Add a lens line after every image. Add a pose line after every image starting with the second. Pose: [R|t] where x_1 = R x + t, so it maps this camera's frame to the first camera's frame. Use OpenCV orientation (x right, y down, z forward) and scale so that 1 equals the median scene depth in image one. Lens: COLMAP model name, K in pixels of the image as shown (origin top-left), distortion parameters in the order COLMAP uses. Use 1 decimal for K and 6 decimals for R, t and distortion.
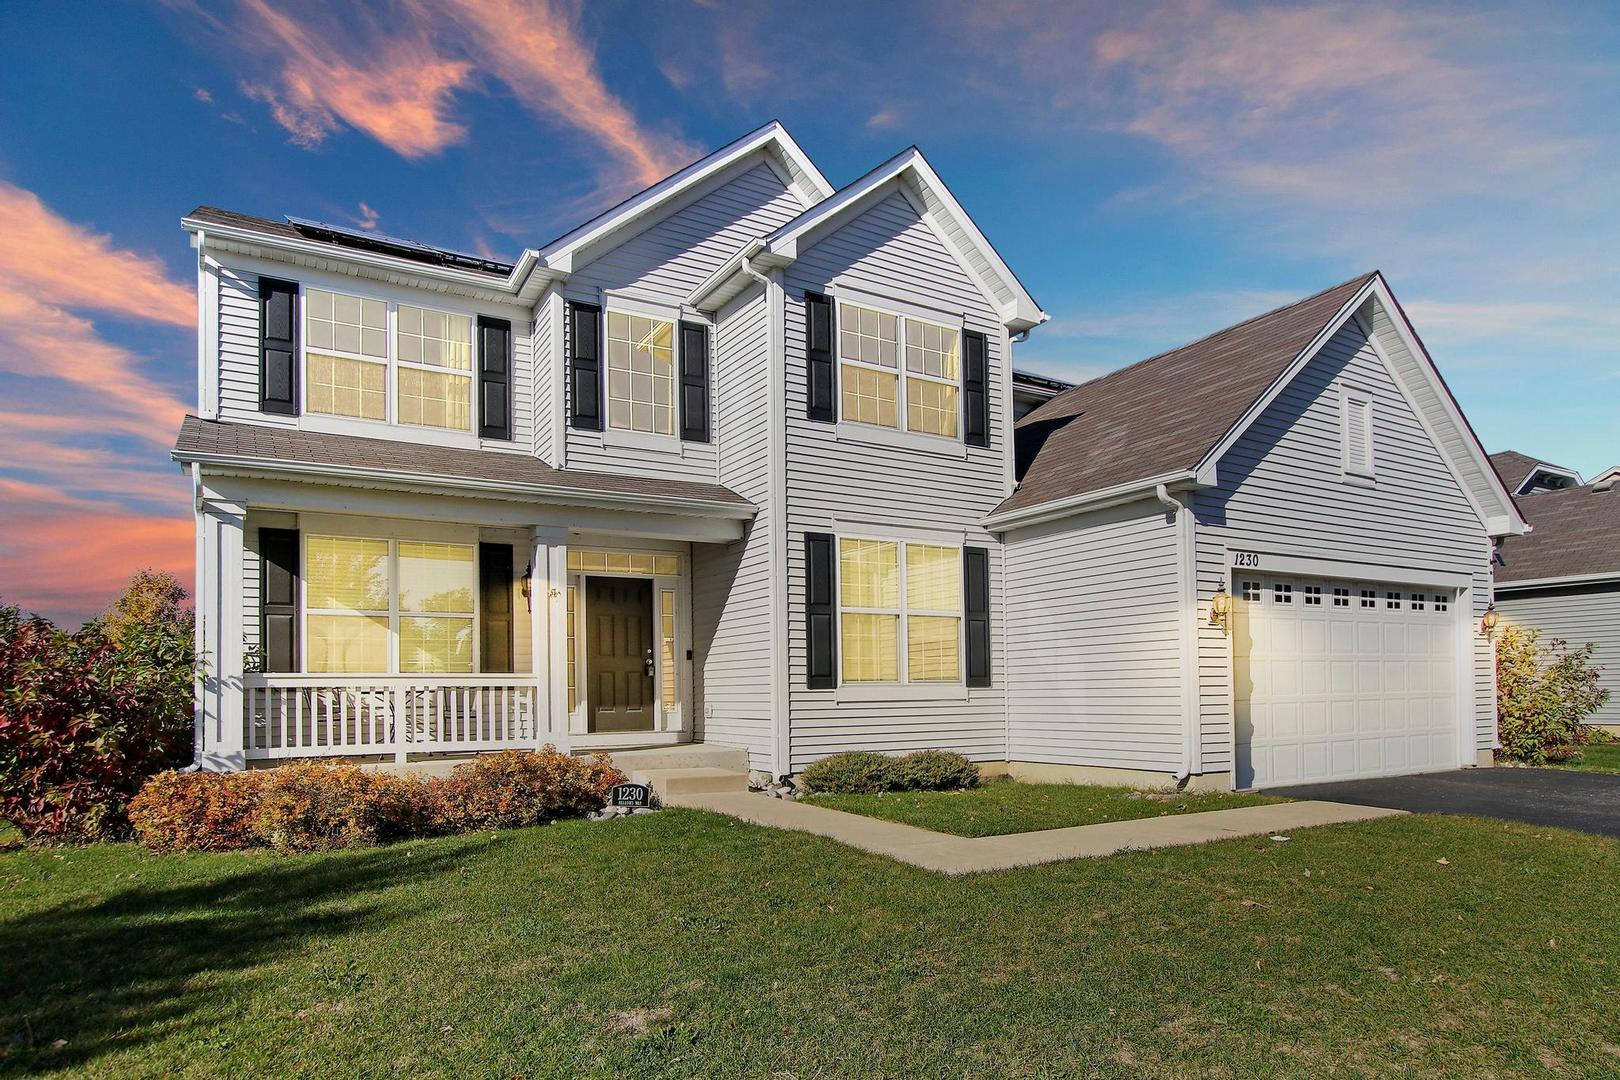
lens RADIAL K [[931.6, 0, 804.9], [0, 931.6, 621.6], [0, 0, 1]] dist [-0.021244, -0.000658]
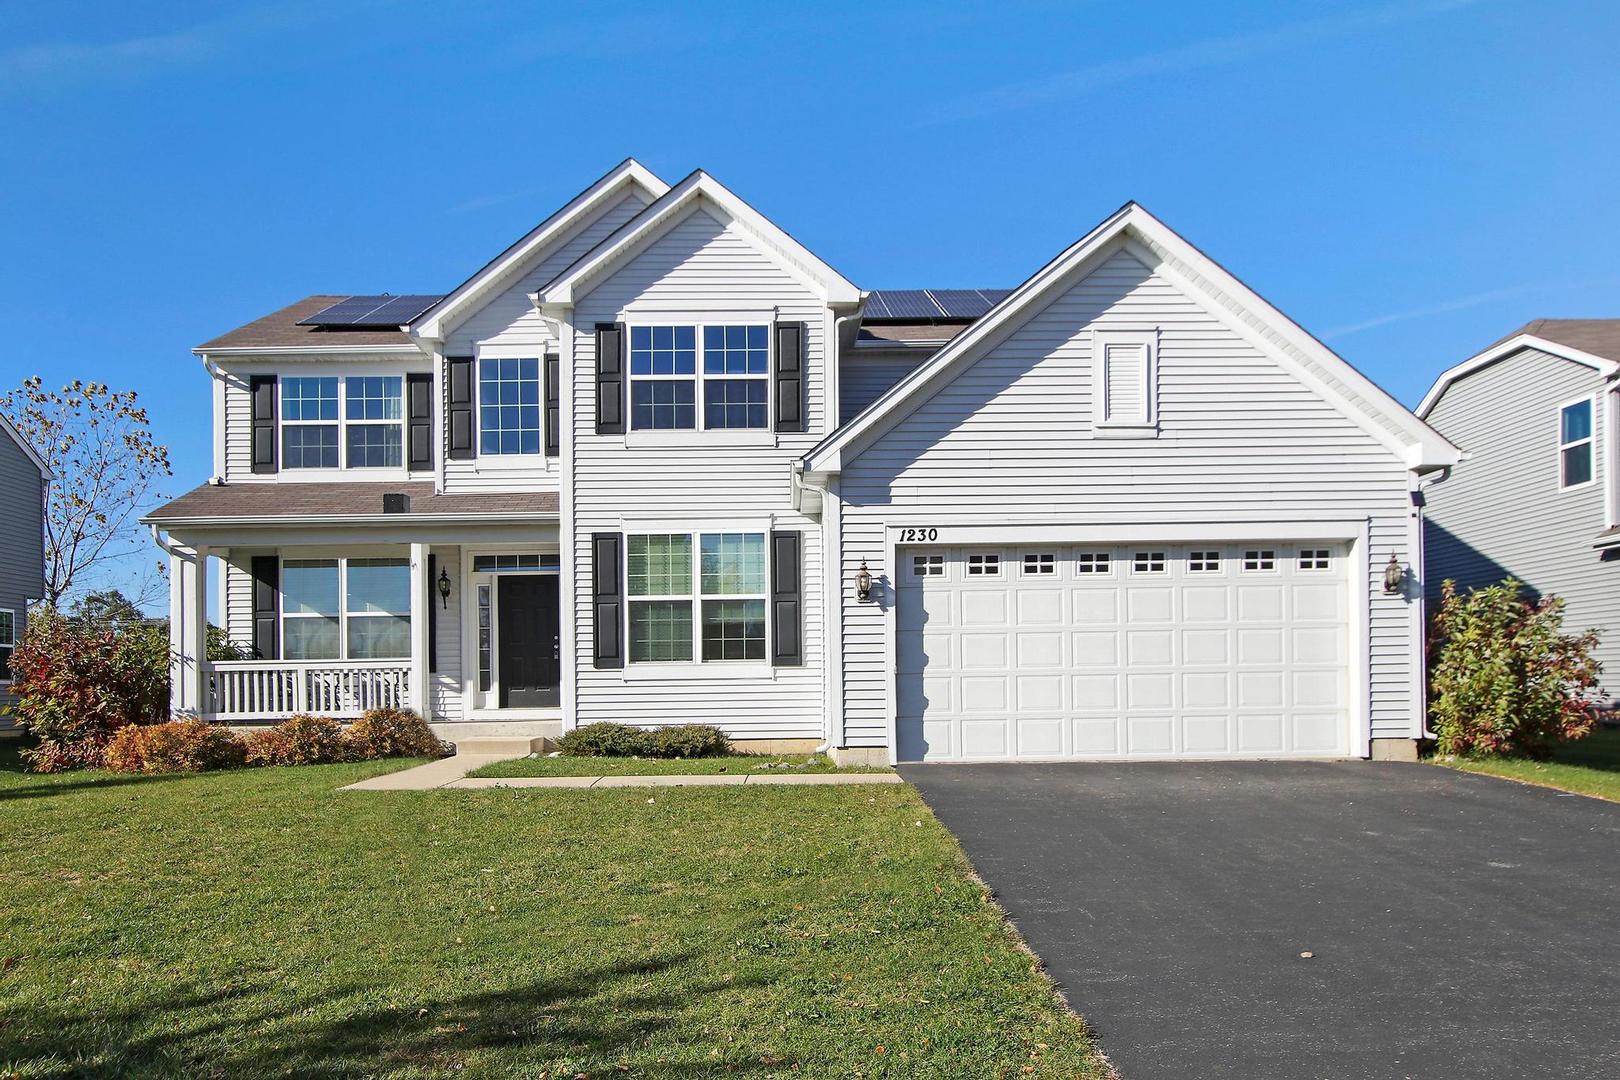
lens RADIAL K [[1206.6, 0, 810.4], [0, 1206.6, 546.7], [0, 0, 1]] dist [-0.009494, -0.000449]
pose [[0.884265, -0.057041, -0.463489, 0.933504], [0.039731, 0.998103, -0.047034, 0.002522], [0.465293, 0.023176, 0.884853, -0.199569]]
